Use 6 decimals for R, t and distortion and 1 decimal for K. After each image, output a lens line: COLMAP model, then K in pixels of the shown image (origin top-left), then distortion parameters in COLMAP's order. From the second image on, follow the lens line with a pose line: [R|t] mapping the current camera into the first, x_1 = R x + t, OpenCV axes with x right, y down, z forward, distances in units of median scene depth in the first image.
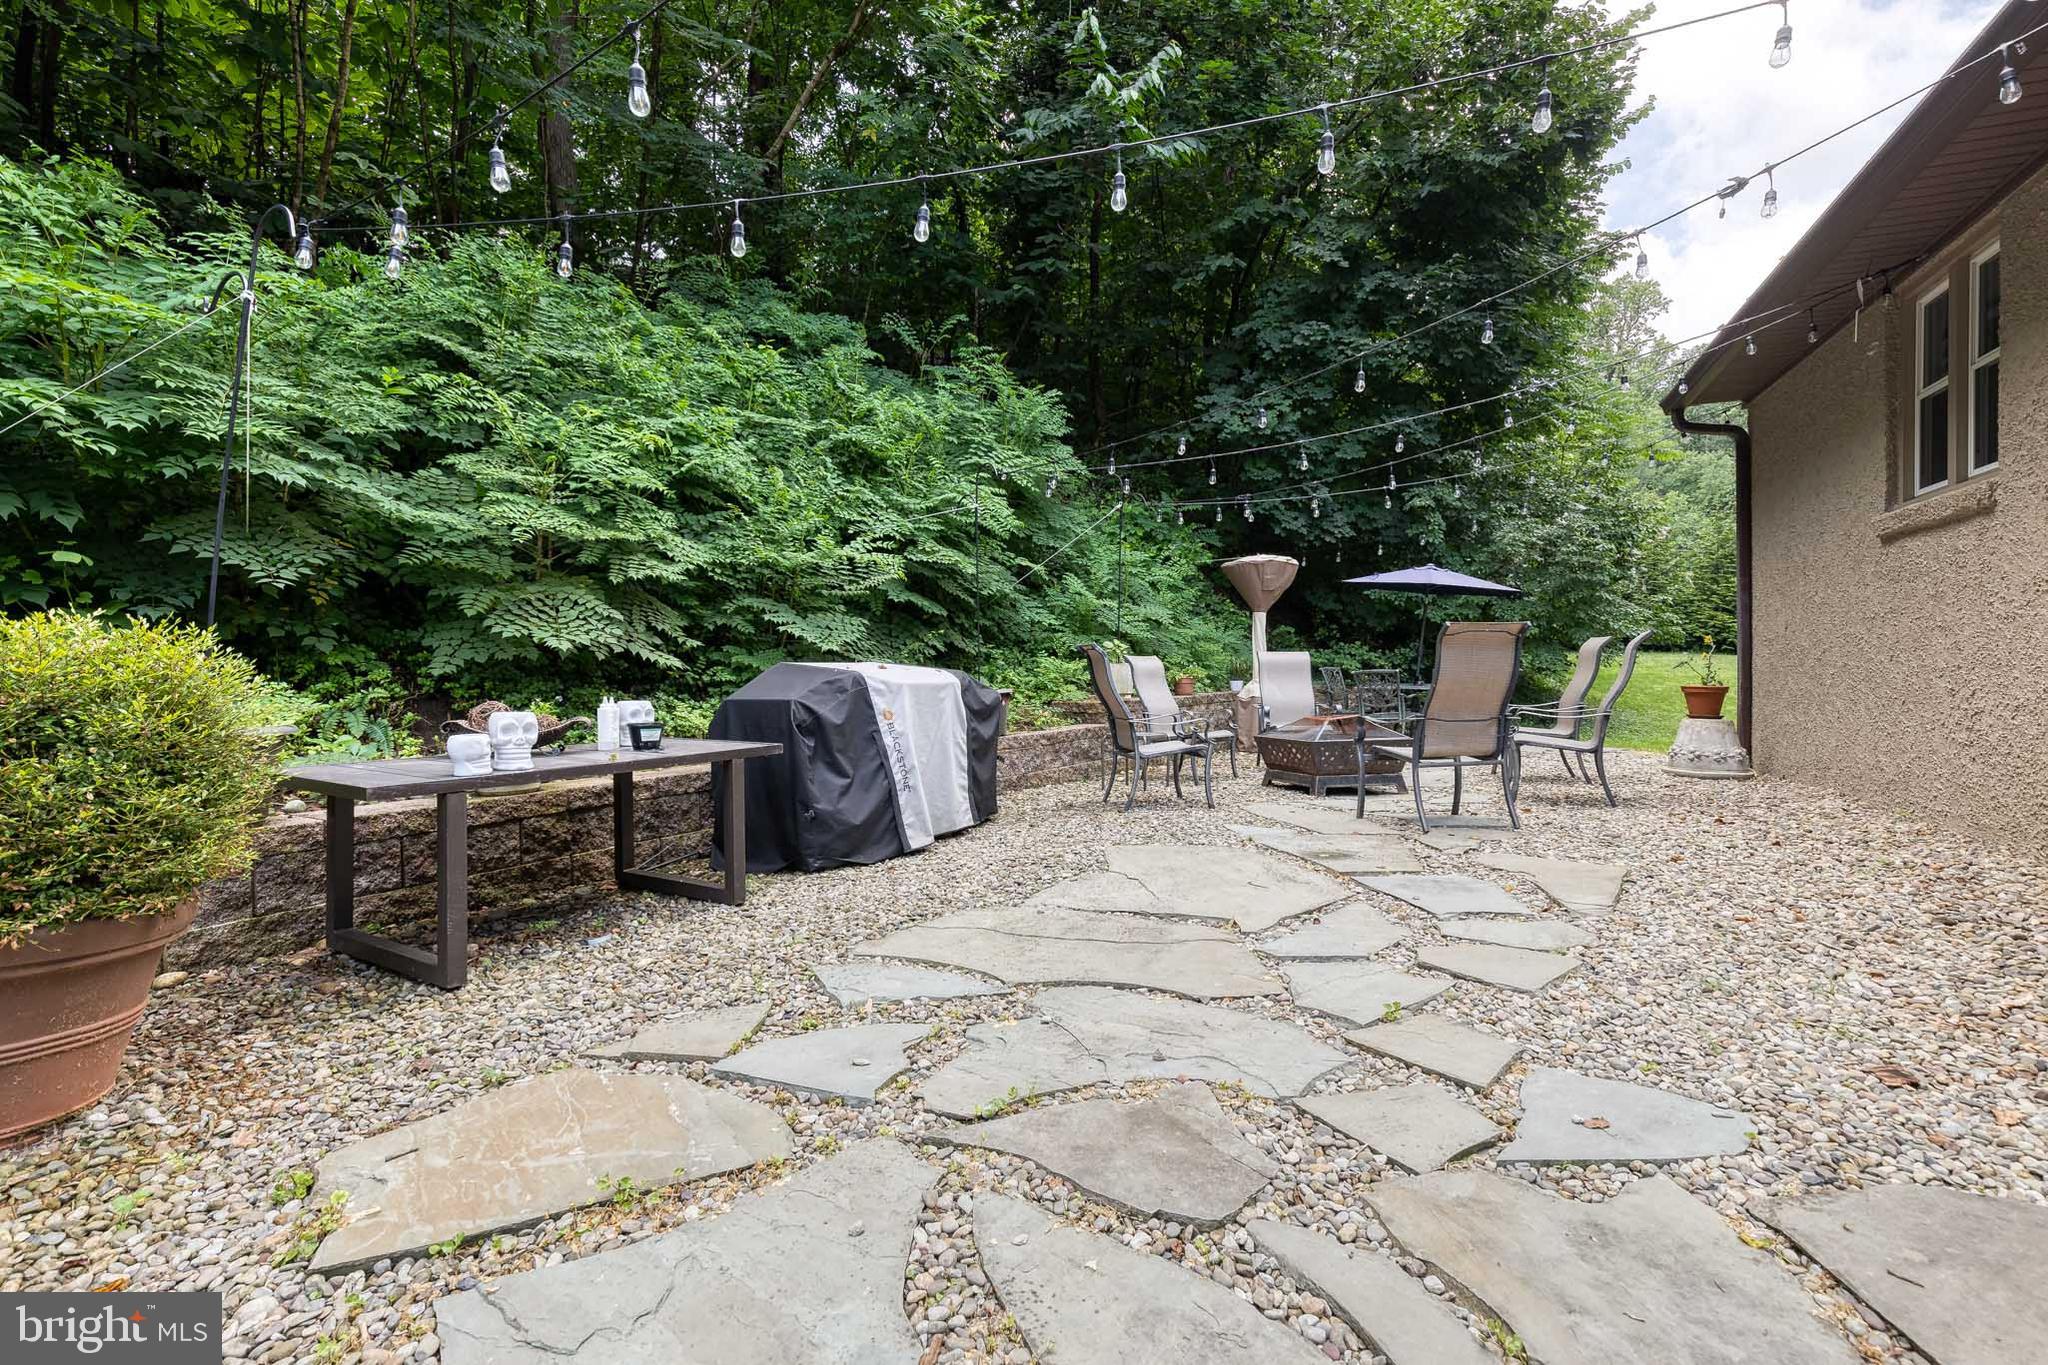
lens RADIAL K [[900.3, 0, 1039.1], [0, 900.3, 675.3], [0, 0, 1]] dist [0.014377, -0.004217]
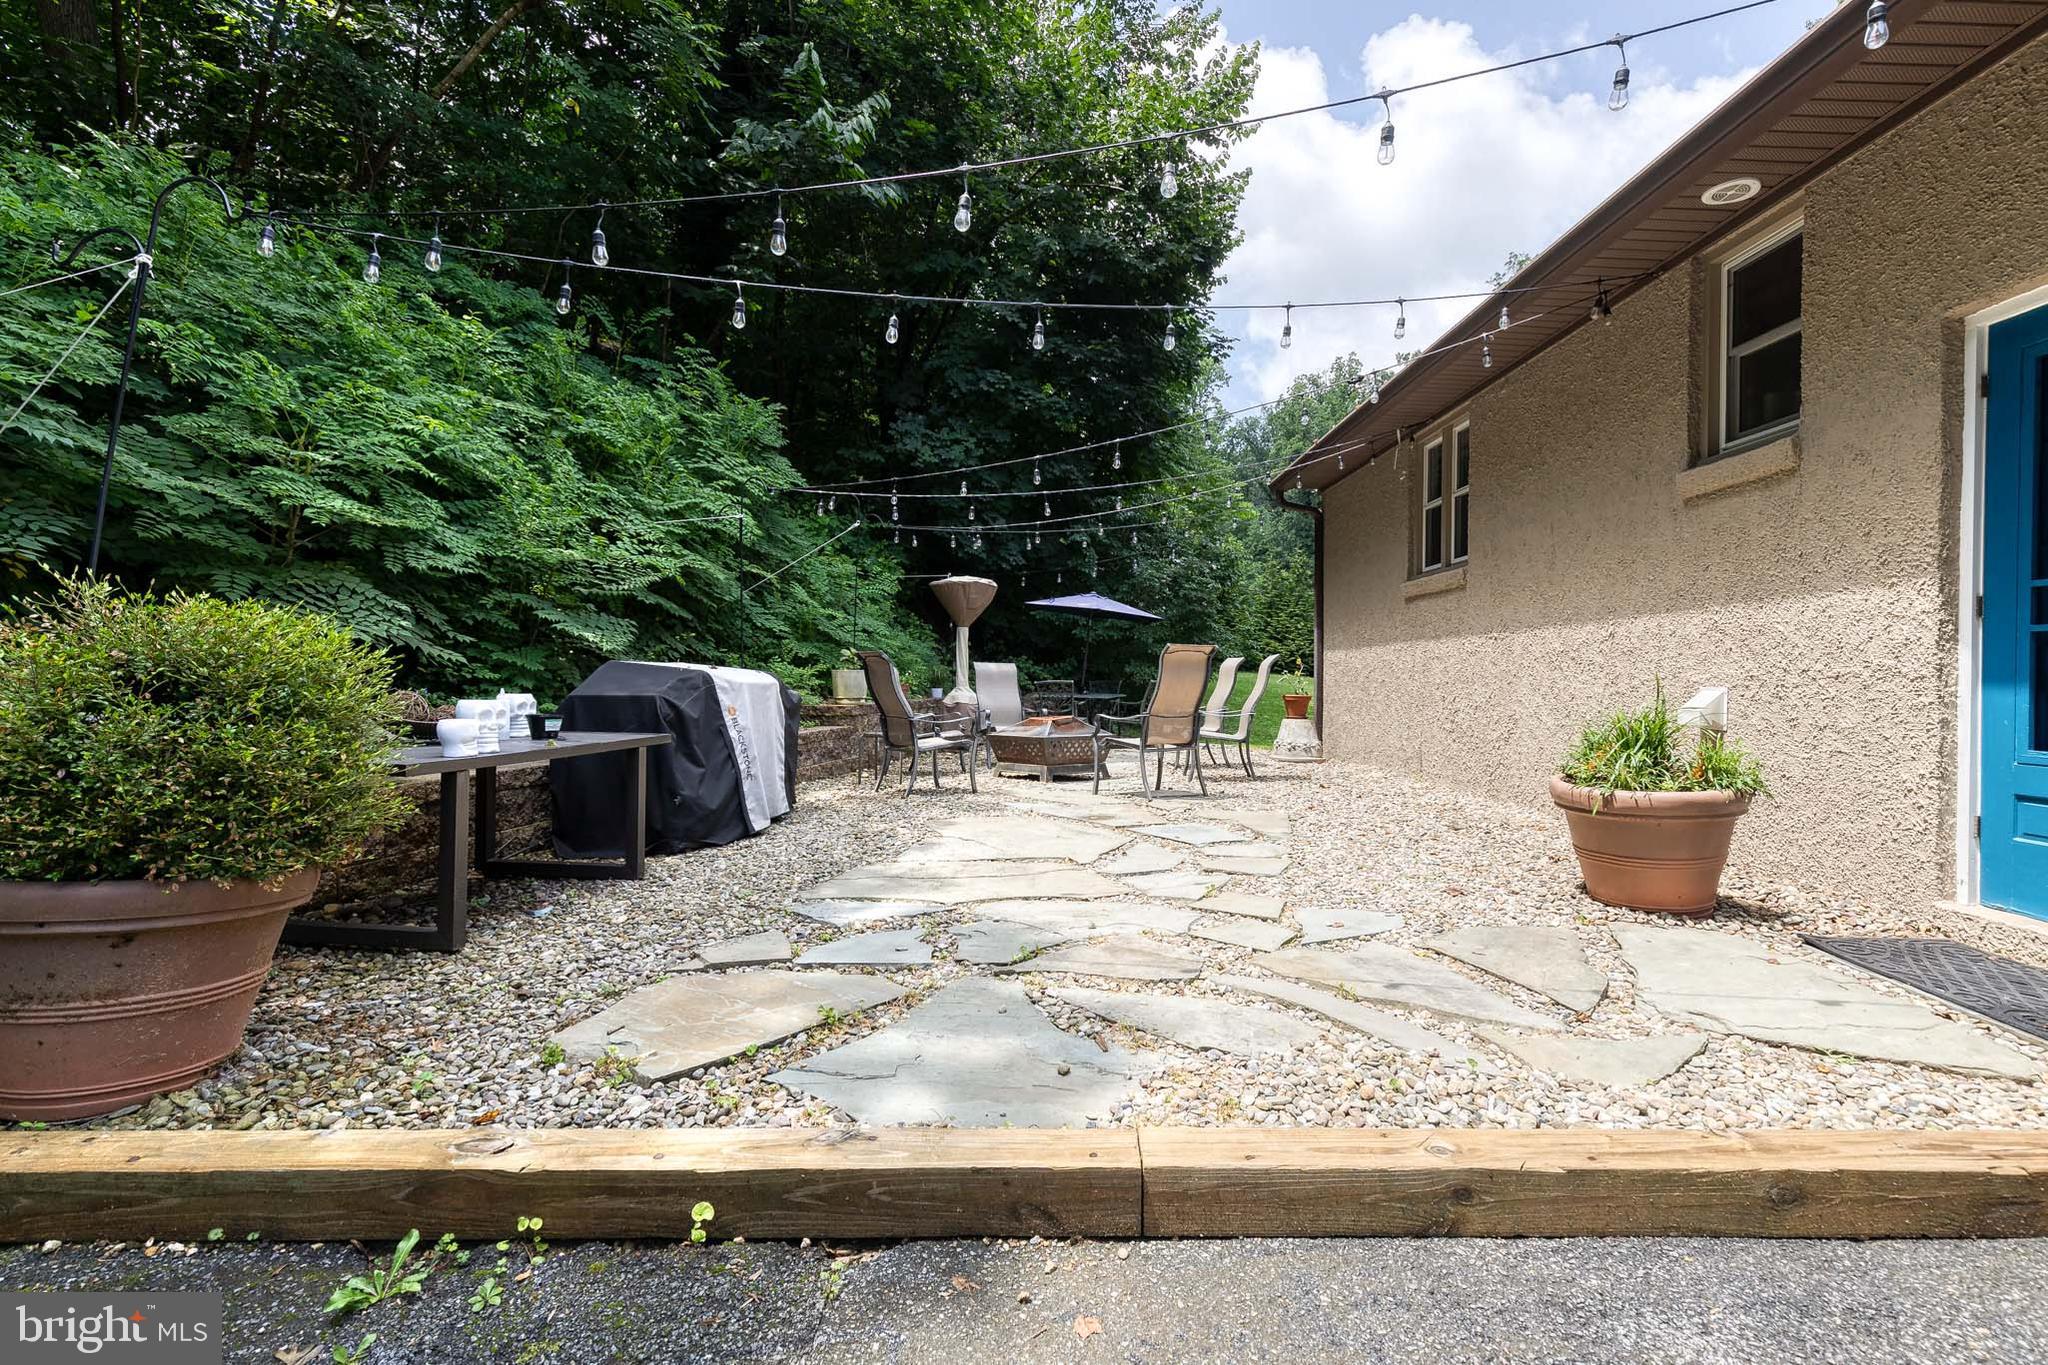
lens RADIAL K [[923.0, 0, 1041.7], [0, 923.0, 672.4], [0, 0, 1]] dist [0.011442, -0.000538]
pose [[0.915172, 0.020829, 0.402525, -0.138989], [-0.014604, 0.999722, -0.018529, 0.006308], [-0.402799, 0.011079, 0.915221, -0.094078]]
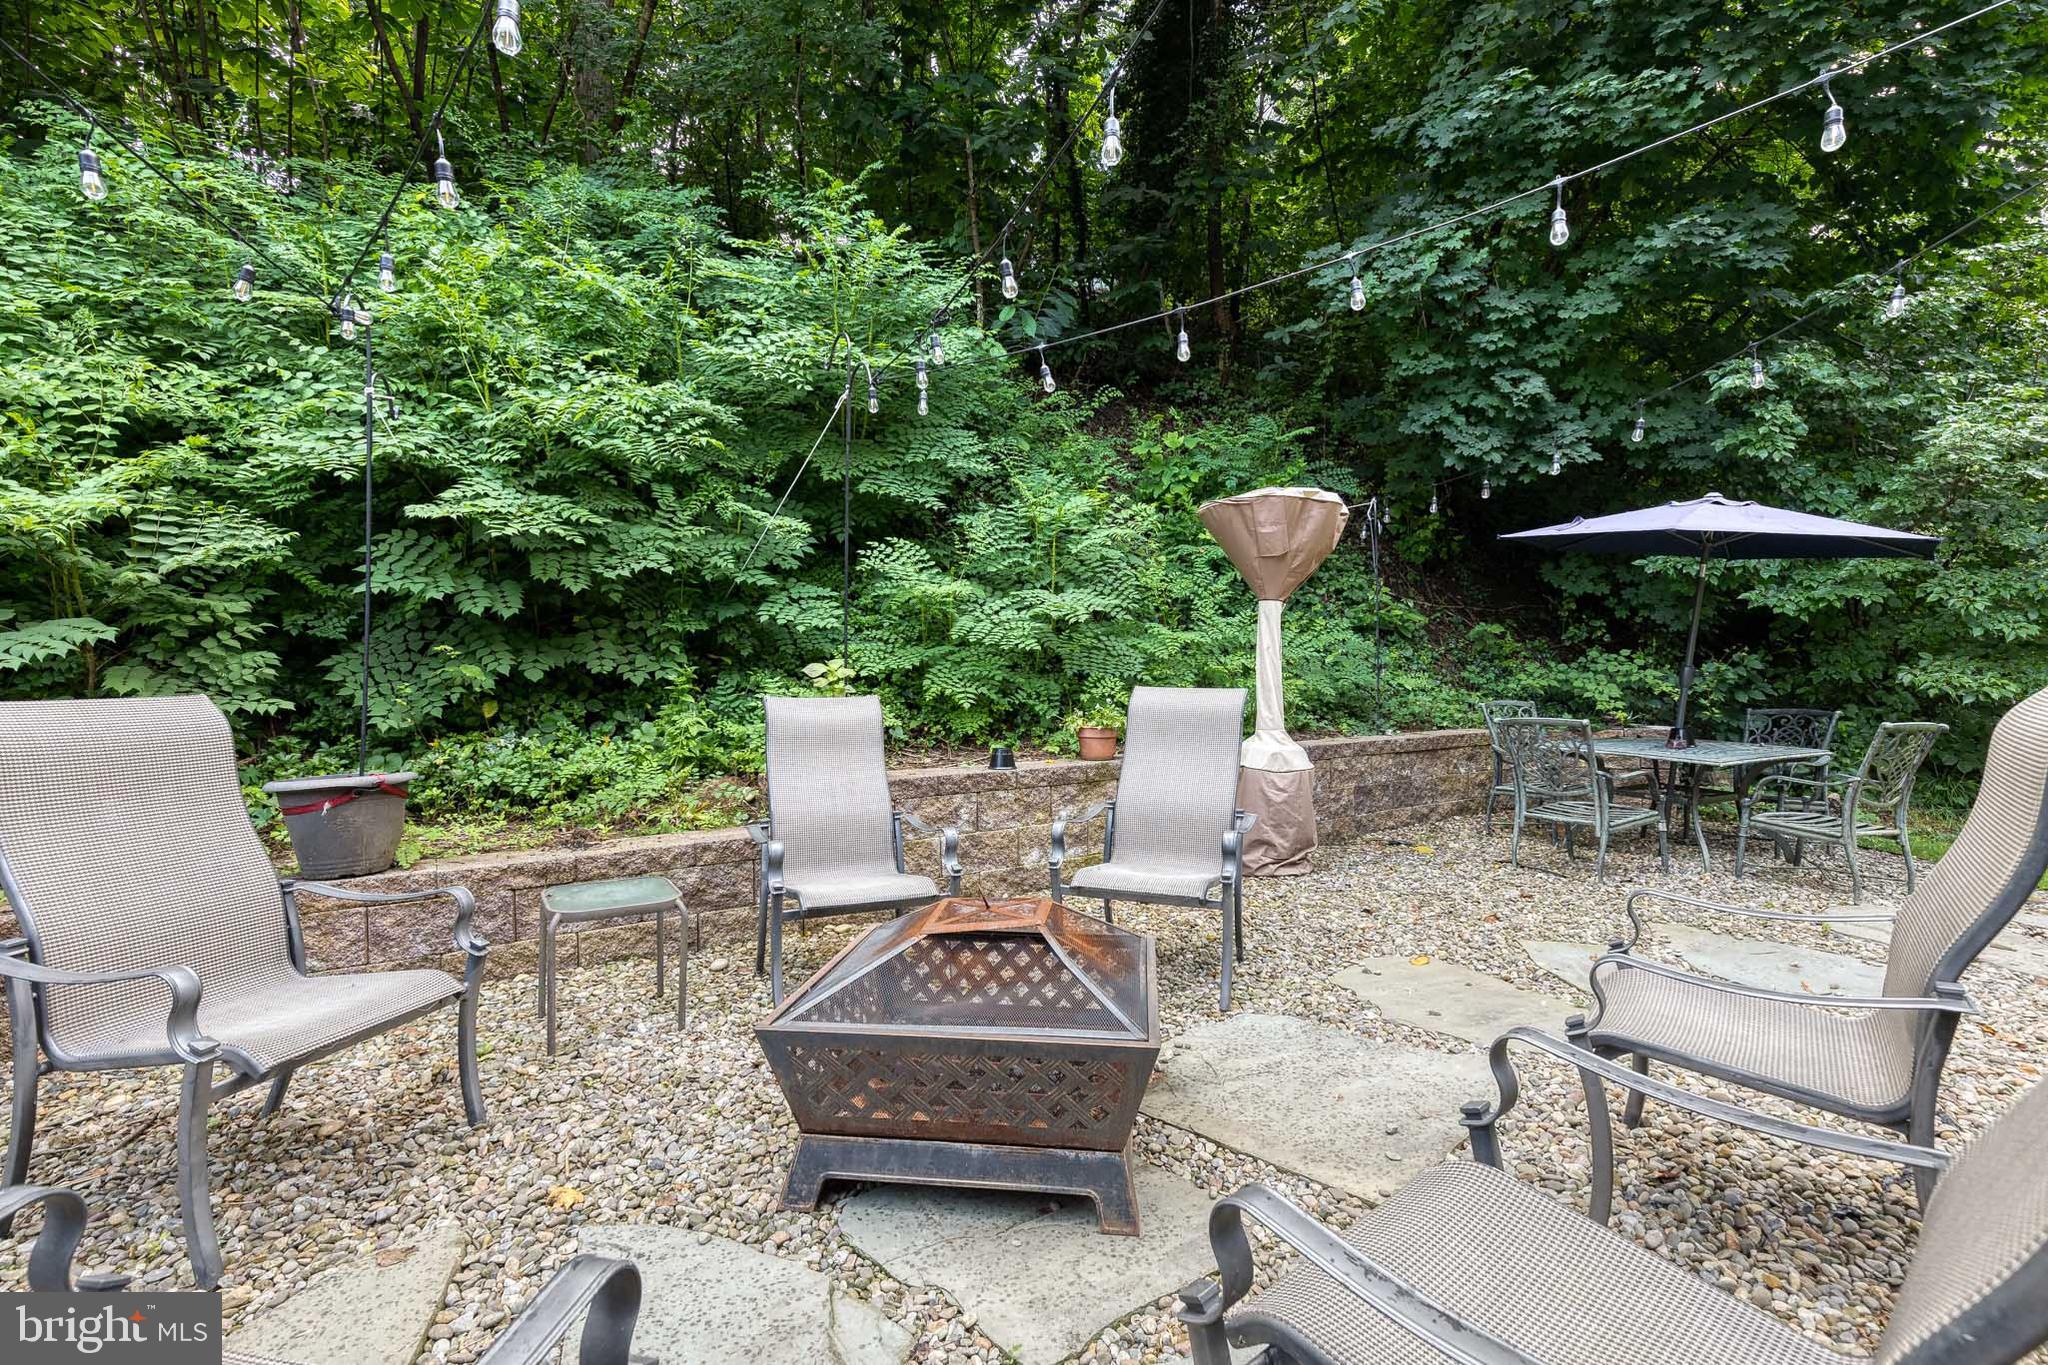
lens RADIAL K [[923.0, 0, 1041.7], [0, 923.0, 672.4], [0, 0, 1]] dist [0.011442, -0.000538]
pose [[0.931579, 0.012749, -0.363314, 0.356465], [-0.012879, 0.999915, 0.002063, -0.032070], [0.363310, 0.002757, 0.931664, 0.519610]]
